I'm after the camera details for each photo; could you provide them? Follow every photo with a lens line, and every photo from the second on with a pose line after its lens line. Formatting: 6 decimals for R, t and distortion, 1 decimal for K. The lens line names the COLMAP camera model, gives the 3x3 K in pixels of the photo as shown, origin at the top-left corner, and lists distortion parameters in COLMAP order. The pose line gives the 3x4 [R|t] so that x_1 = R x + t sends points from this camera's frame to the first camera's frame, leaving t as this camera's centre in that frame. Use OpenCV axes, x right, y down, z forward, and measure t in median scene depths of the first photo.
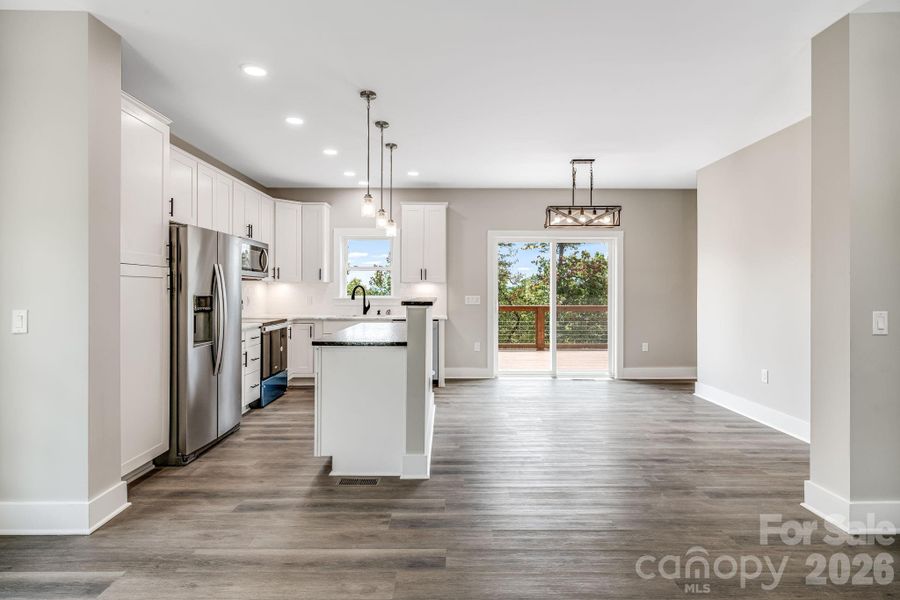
lens RADIAL K [[457.8, 0, 452.7], [0, 457.8, 293.1], [0, 0, 1]] dist [-0.002654, 0.000324]
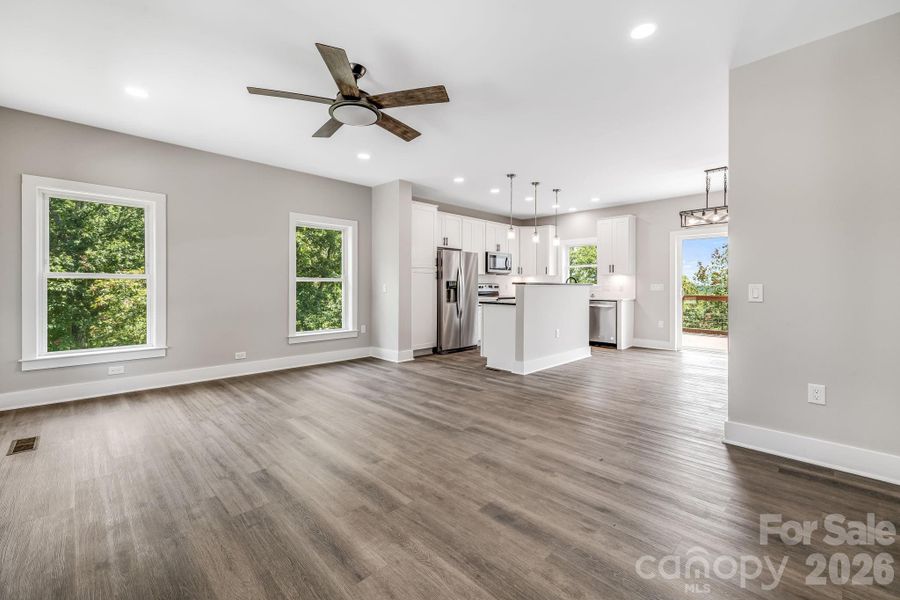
lens RADIAL K [[384.3, 0, 450.9], [0, 384.3, 289.0], [0, 0, 1]] dist [0.003221, 0.000037]
pose [[0.694888, 0.007281, -0.719081, 0.513738], [-0.008143, 0.999964, 0.002256, 0.026818], [0.719072, 0.004287, 0.694922, -0.193328]]
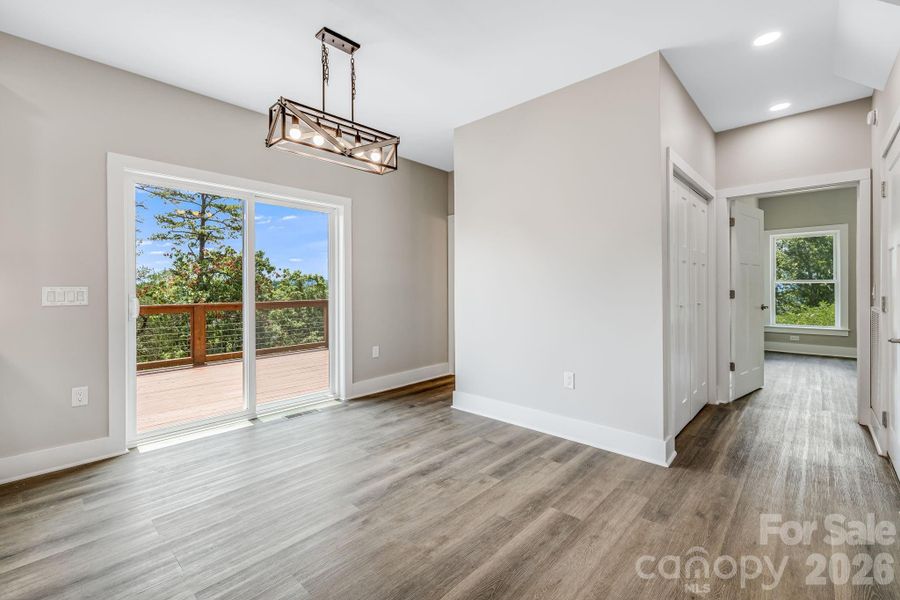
lens RADIAL K [[384.3, 0, 449.9], [0, 384.3, 292.9], [0, 0, 1]] dist [0.003221, 0.000037]
pose [[0.681720, -0.013629, 0.731487, 0.032208], [0.008278, 0.999906, 0.010916, 0.013377], [-0.731567, -0.001386, 0.681769, 0.571530]]
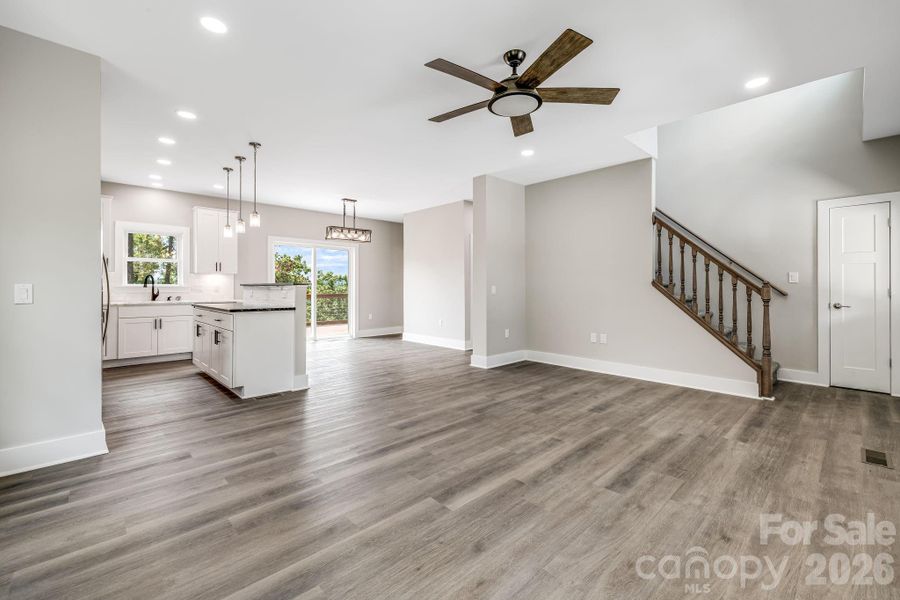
lens RADIAL K [[384.3, 0, 450.7], [0, 384.3, 290.6], [0, 0, 1]] dist [0.003221, 0.000037]
pose [[0.731217, -0.007059, 0.682109, -0.369823], [0.004592, 0.999975, 0.005426, 0.024100], [-0.682130, -0.000836, 0.731231, -0.226489]]
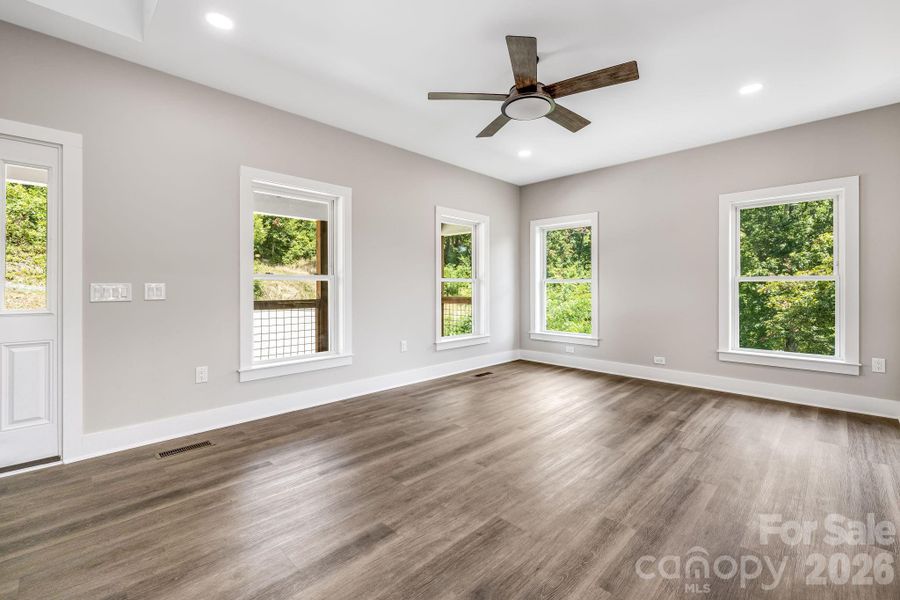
lens RADIAL K [[384.3, 0, 447.5], [0, 384.3, 294.5], [0, 0, 1]] dist [0.003221, 0.000037]
pose [[-0.716915, 0.014330, -0.697013, 0.469177], [-0.004380, 0.999676, 0.025058, 0.020308], [0.697147, 0.021018, -0.716620, 0.375693]]
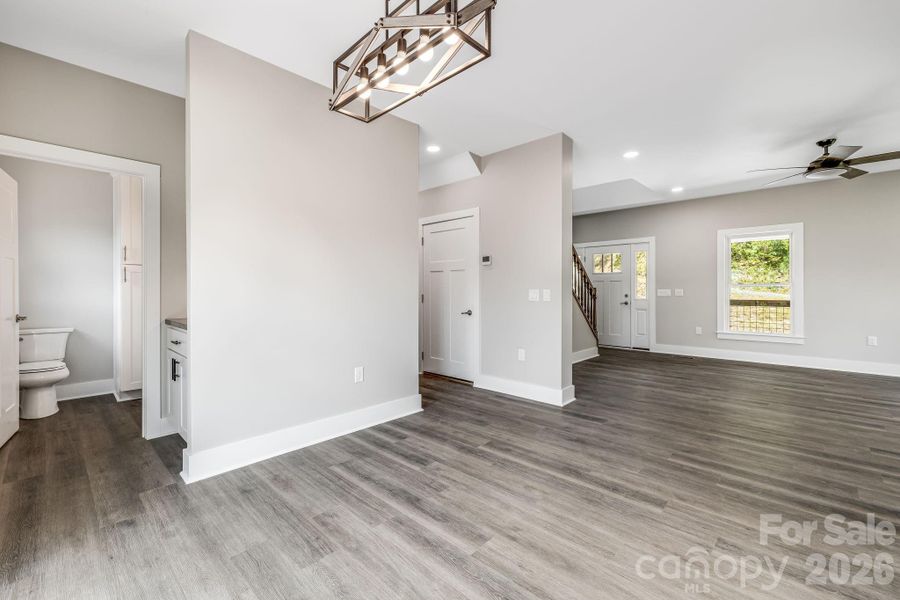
lens RADIAL K [[384.3, 0, 457.6], [0, 384.3, 287.7], [0, 0, 1]] dist [0.003221, 0.000037]
pose [[-0.728222, 0.003460, 0.685333, 0.041454], [0.002144, 0.999994, -0.002771, 0.017572], [-0.685338, -0.000549, -0.728225, 1.164036]]
